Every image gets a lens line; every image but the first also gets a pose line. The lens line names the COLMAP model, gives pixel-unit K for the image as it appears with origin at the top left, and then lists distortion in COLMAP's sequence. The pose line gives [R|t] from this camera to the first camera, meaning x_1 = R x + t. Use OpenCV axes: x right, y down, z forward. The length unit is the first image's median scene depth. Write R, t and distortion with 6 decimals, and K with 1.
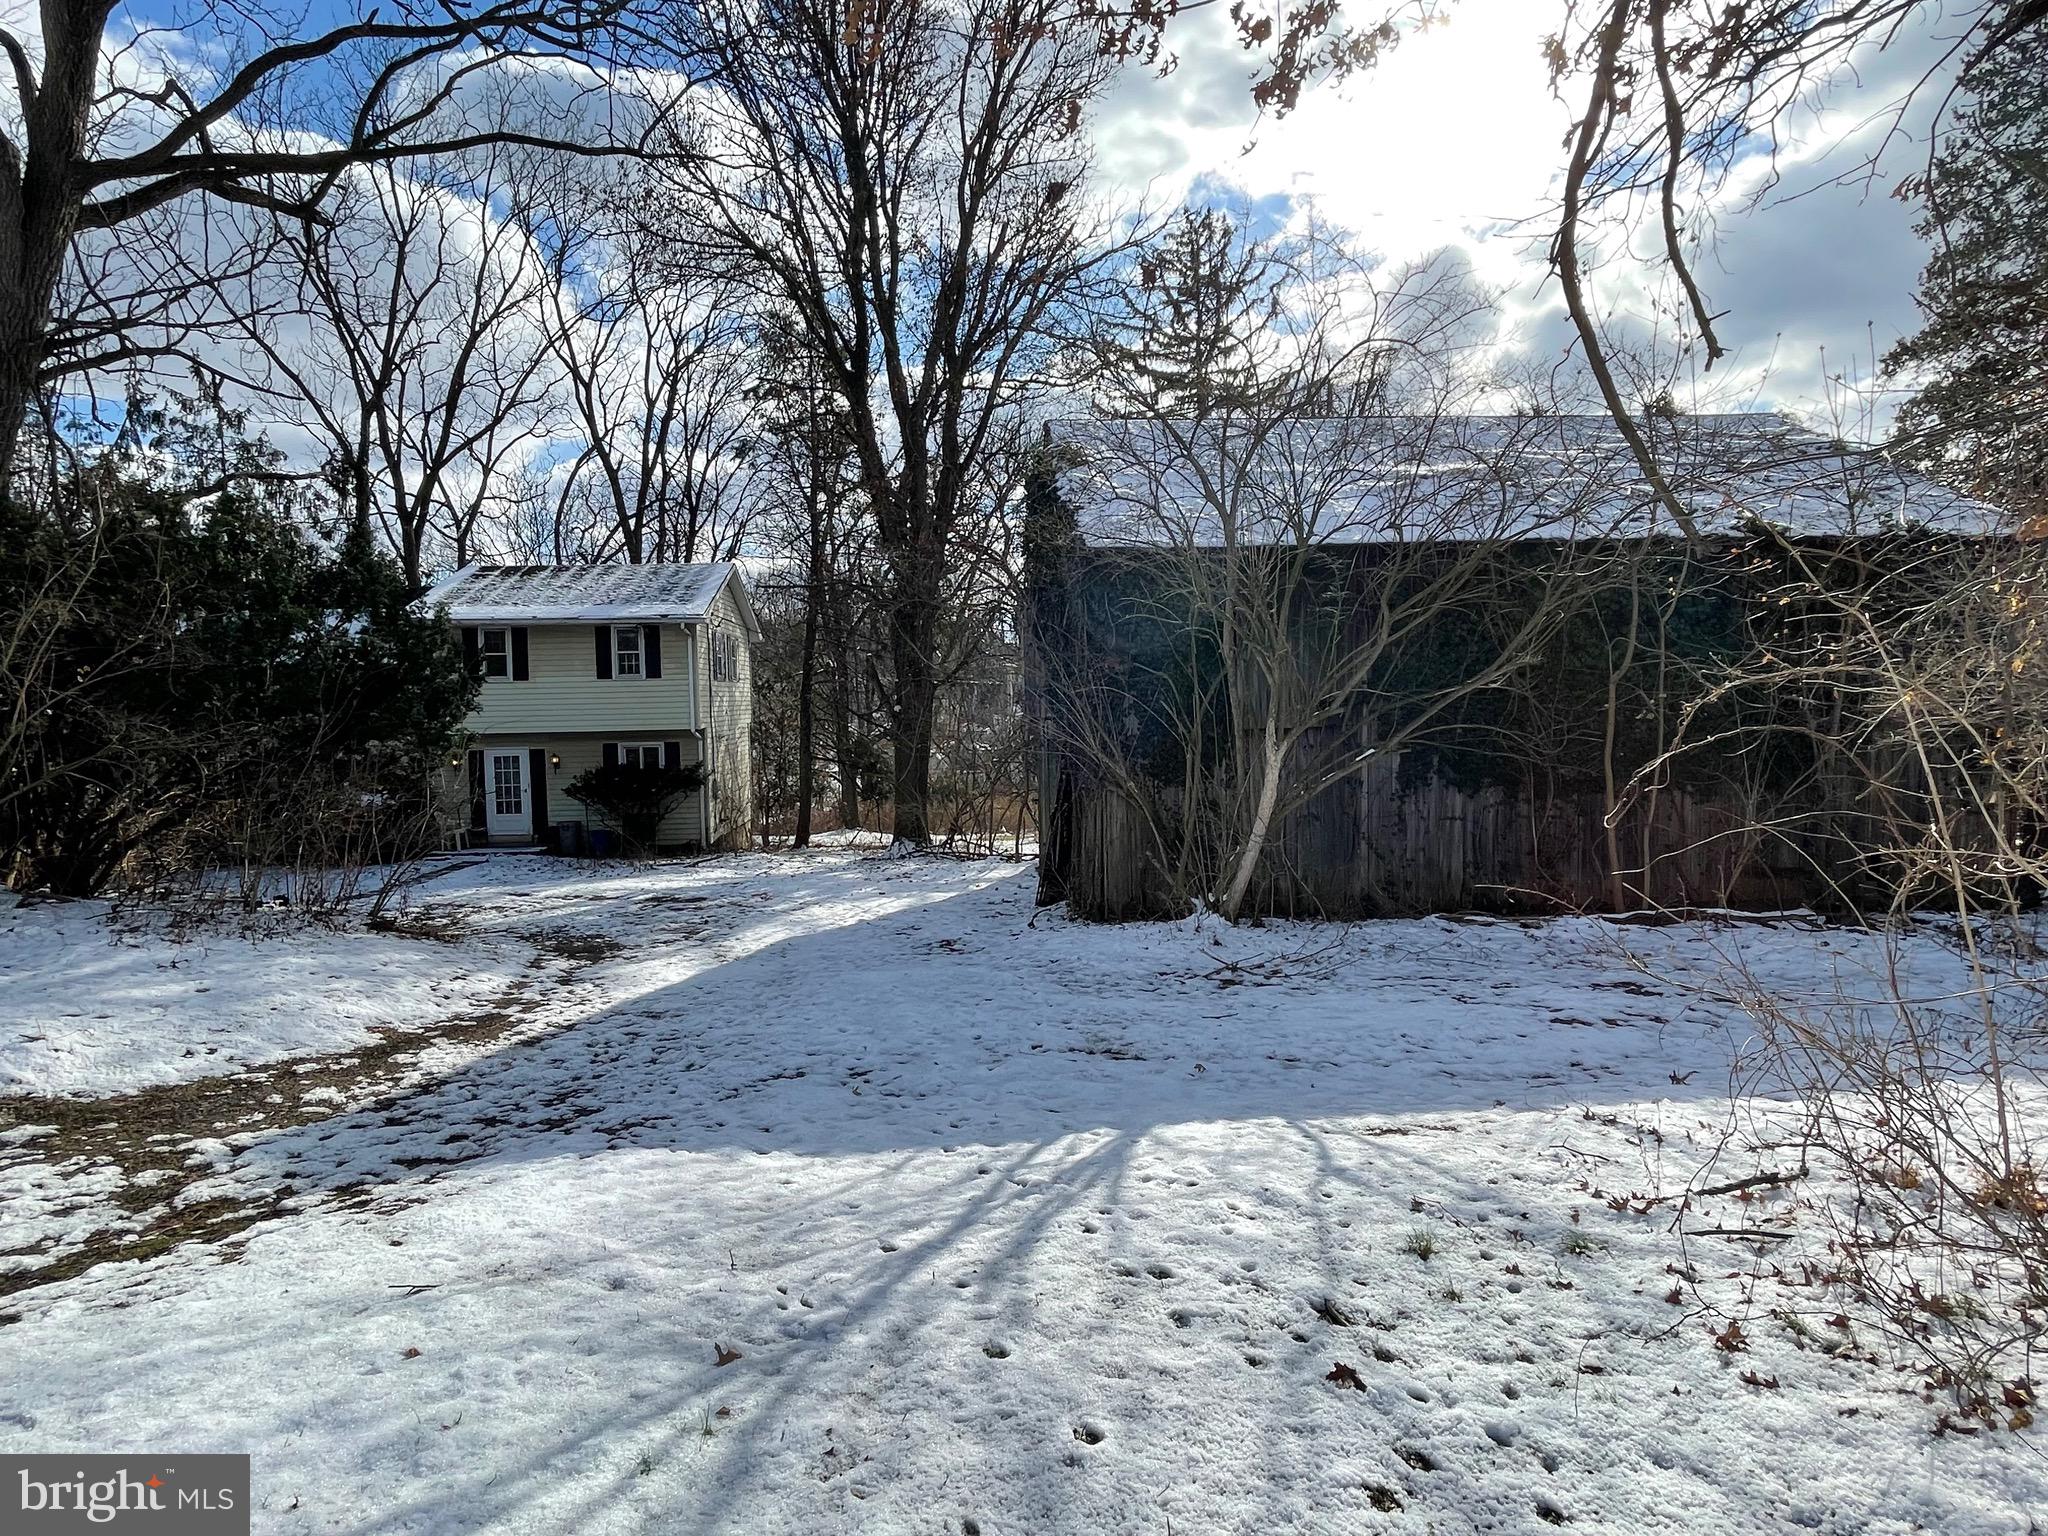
lens RADIAL K [[1084.8, 0, 1013.0], [0, 1084.8, 769.0], [0, 0, 1]] dist [-0.006942, 0.002850]
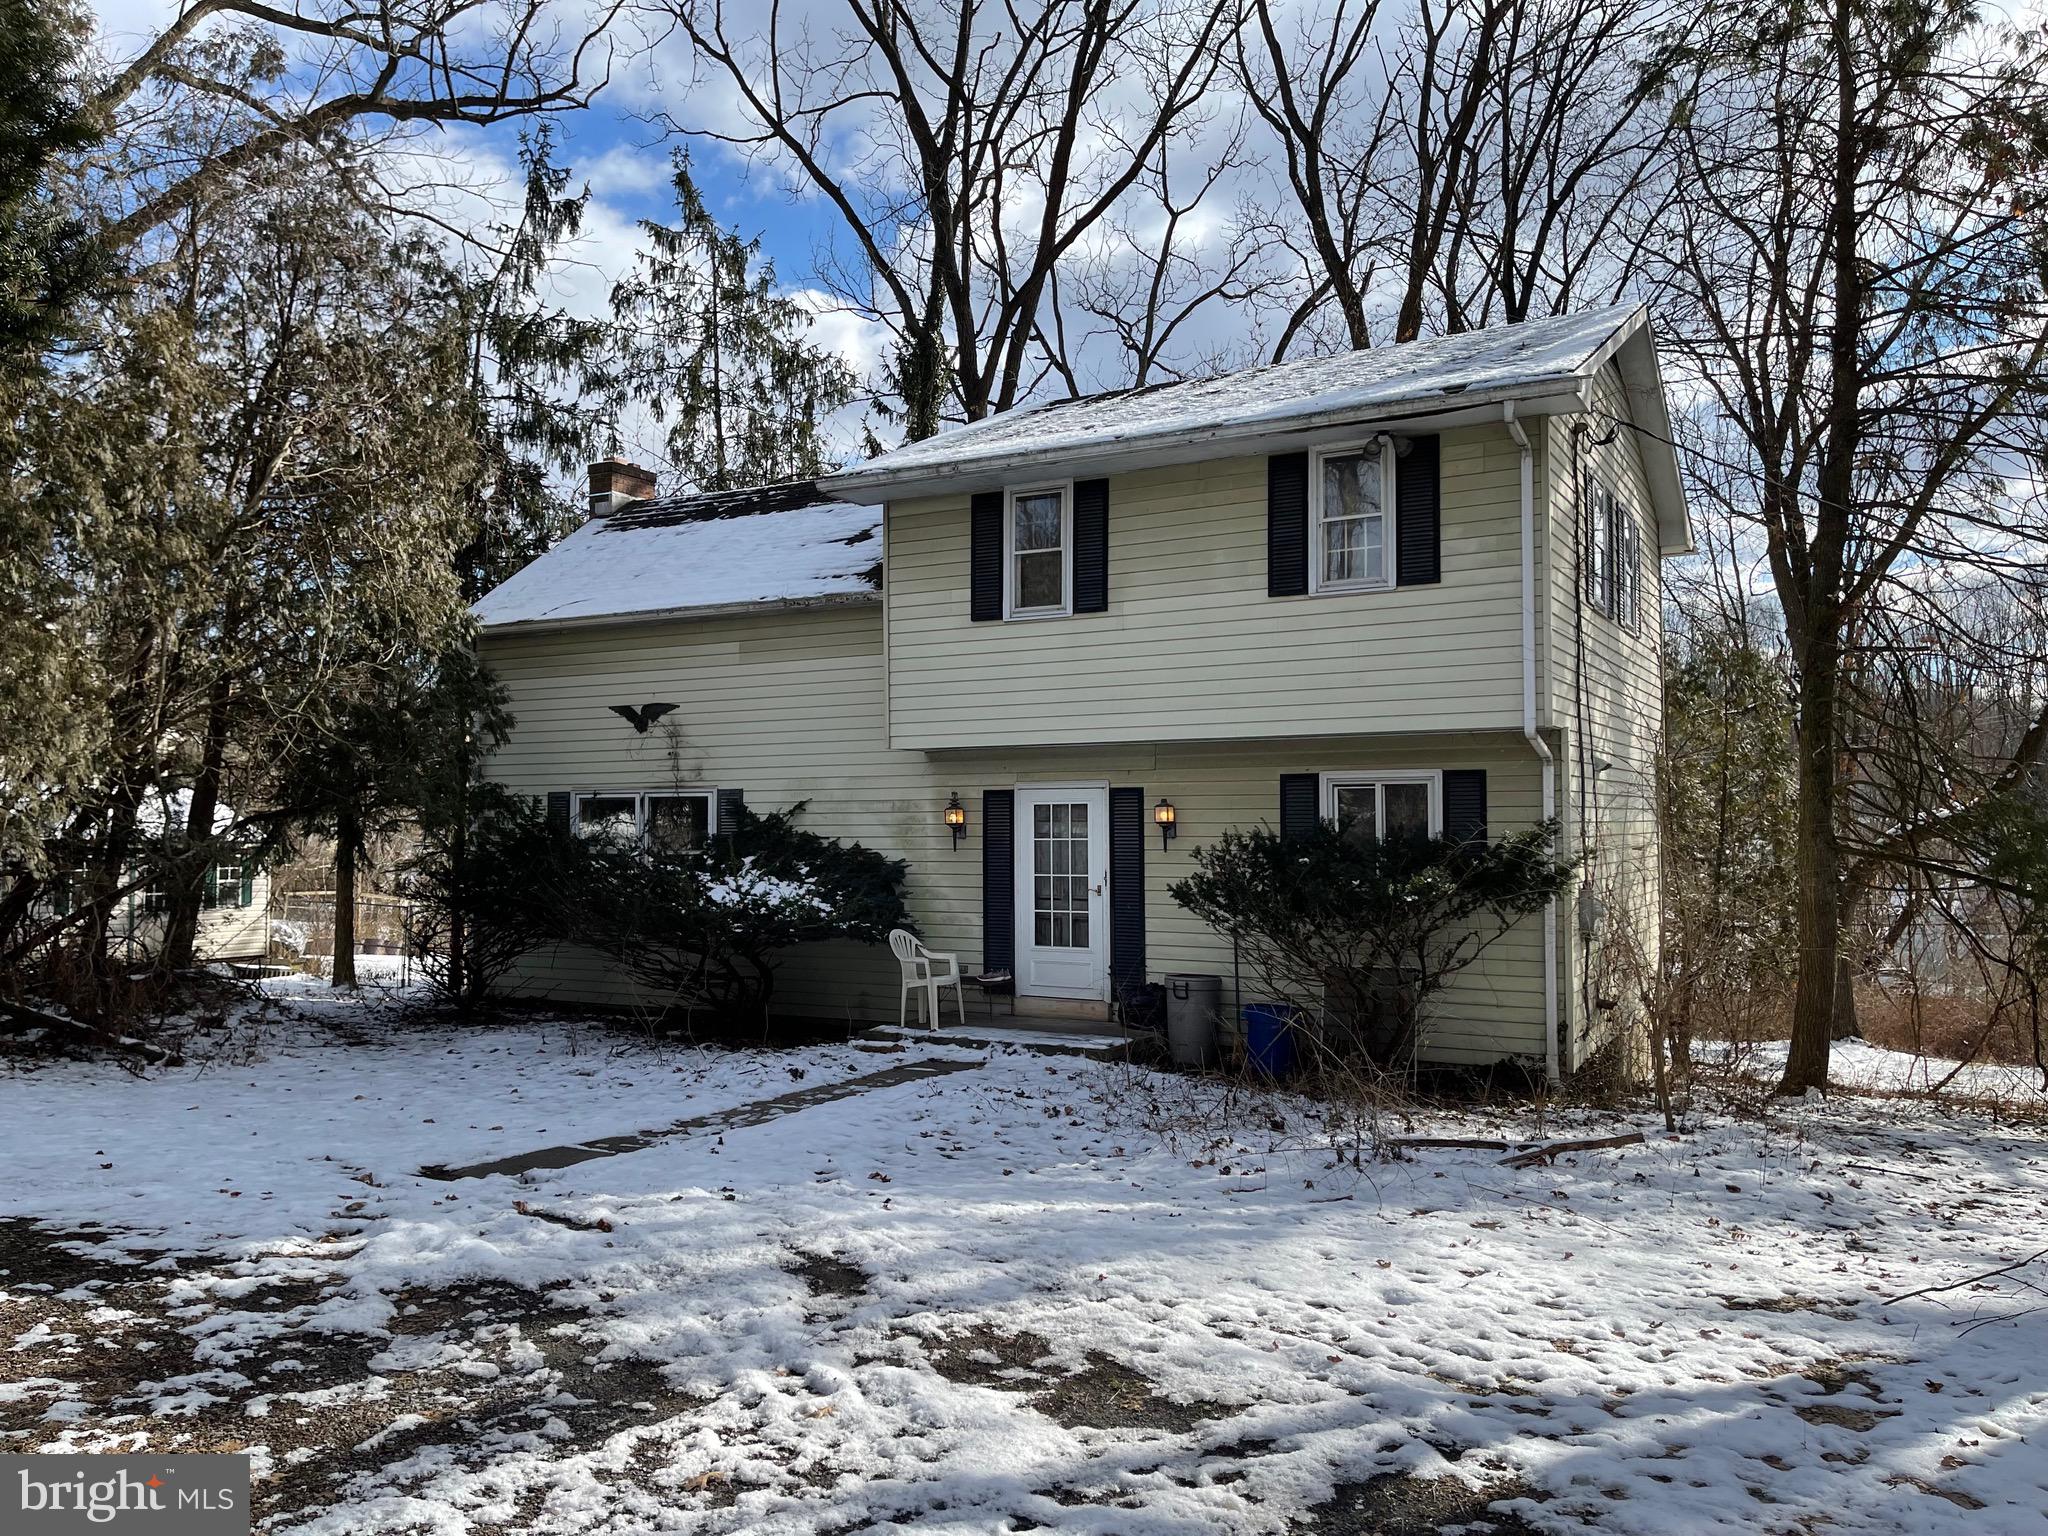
lens RADIAL K [[1541.5, 0, 1007.6], [0, 1541.5, 786.5], [0, 0, 1]] dist [0.047058, -0.007850]
pose [[0.838189, 0.000990, -0.545379, -0.170267], [-0.044649, 0.996766, -0.066810, 0.021974], [0.543549, 0.080350, 0.835523, 0.515372]]
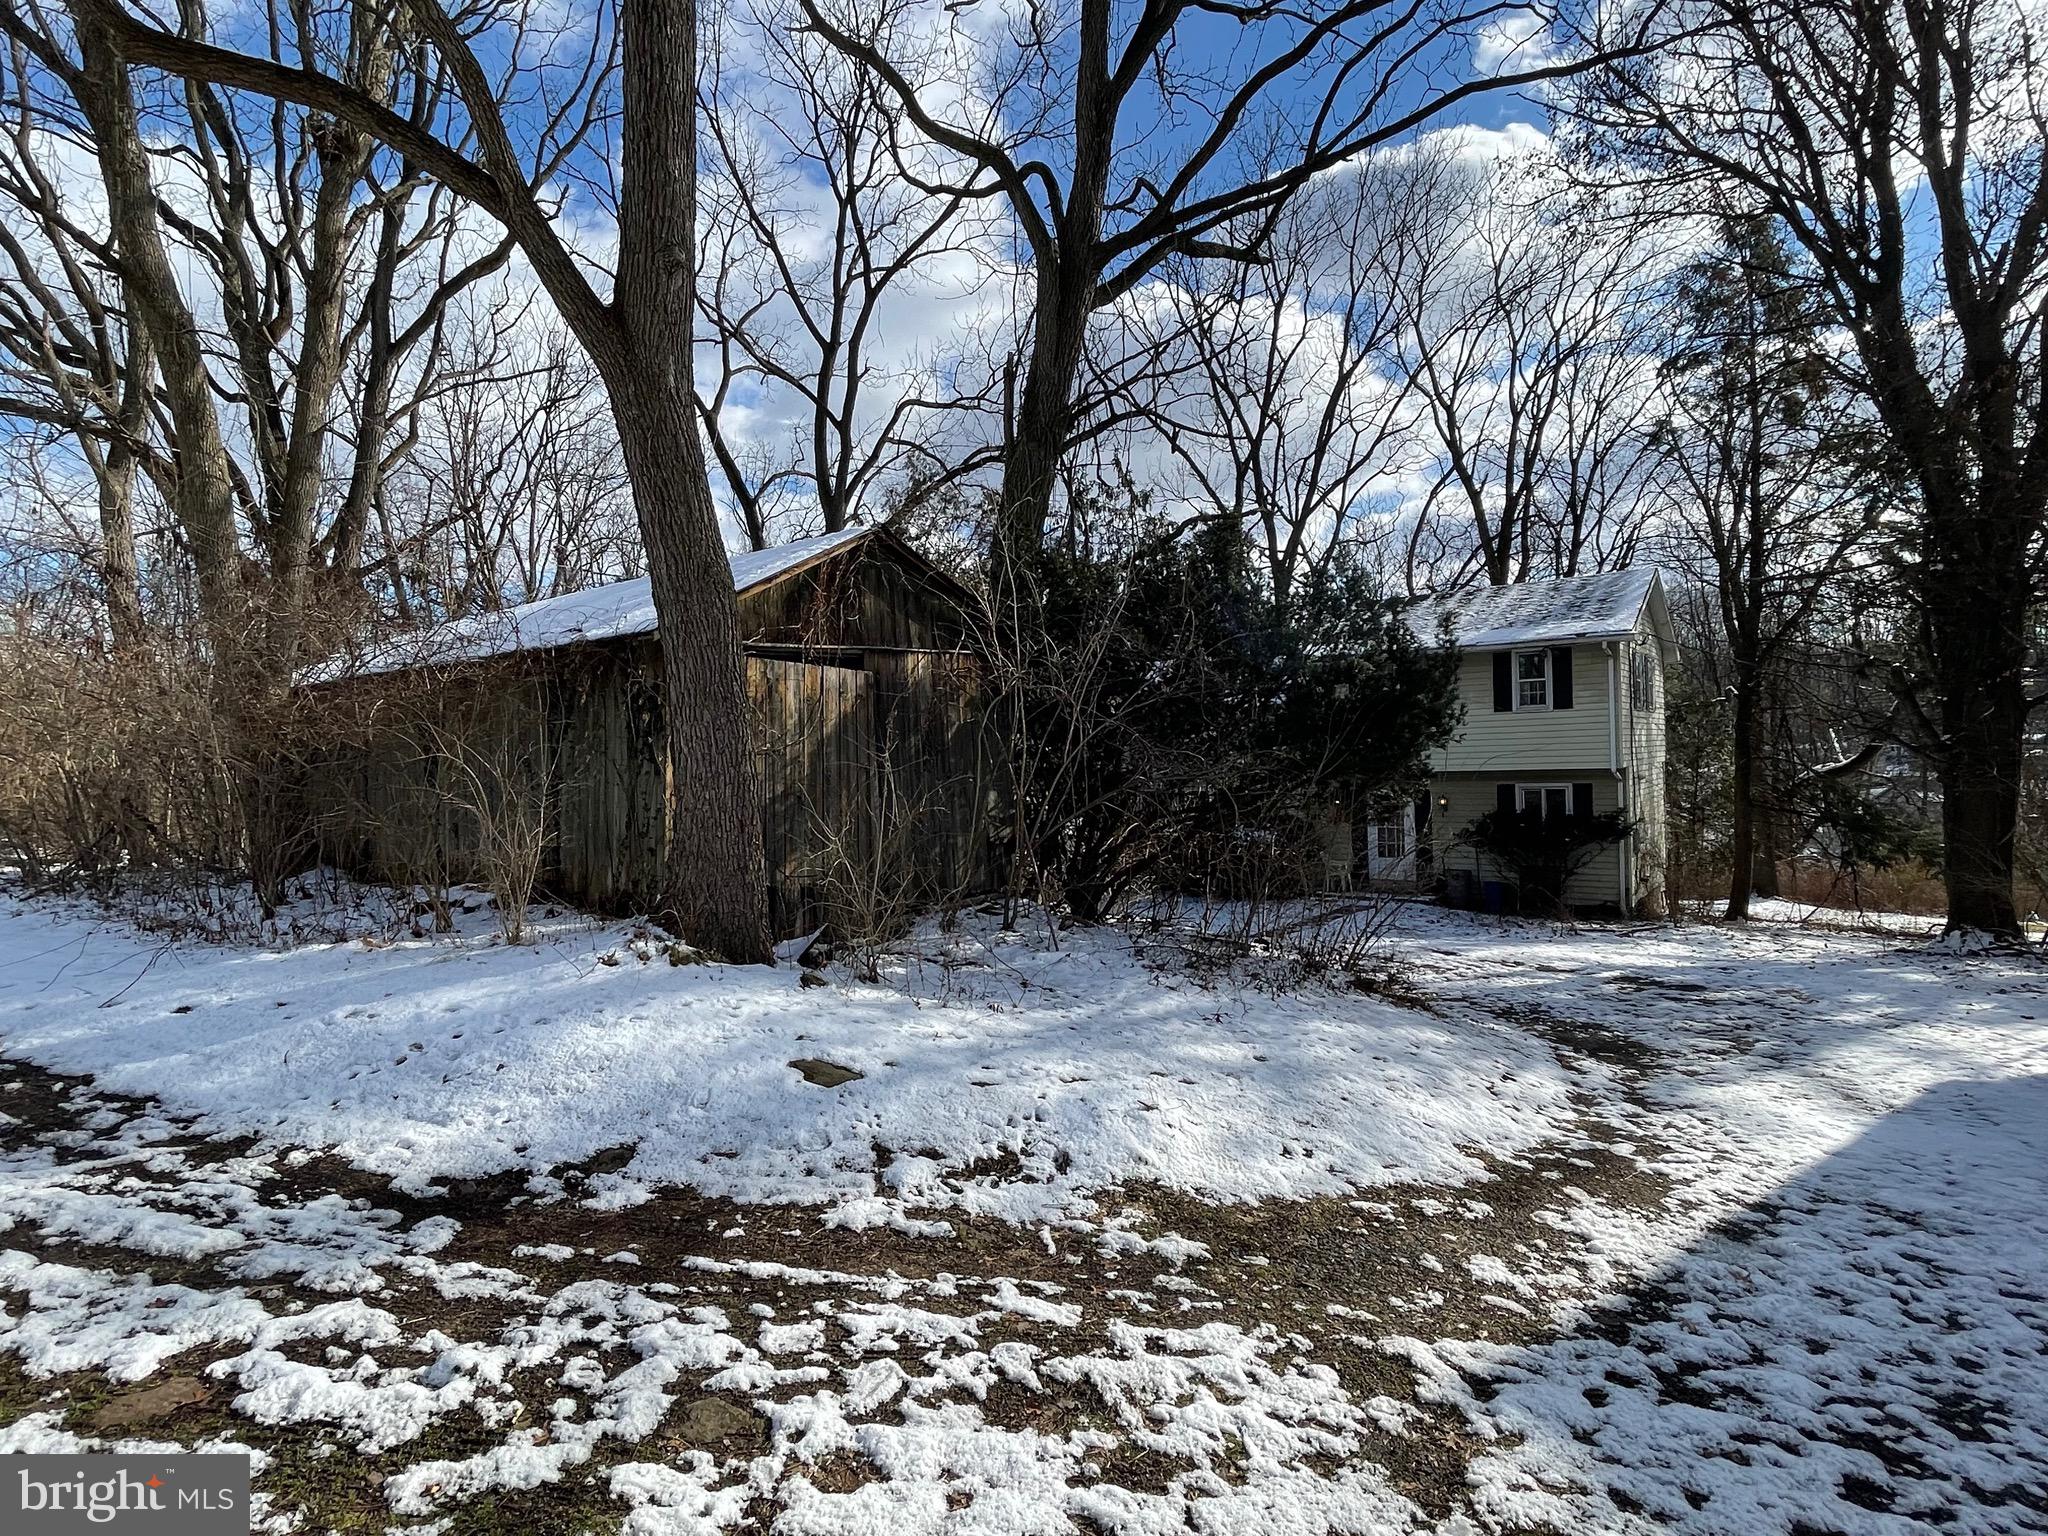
lens RADIAL K [[1084.8, 0, 998.0], [0, 1084.8, 772.7], [0, 0, 1]] dist [-0.006942, 0.002850]
pose [[0.751891, 0.003706, -0.659276, -0.103077], [-0.027826, 0.999272, -0.026117, 0.001608], [0.658699, 0.037982, 0.751447, 0.062077]]
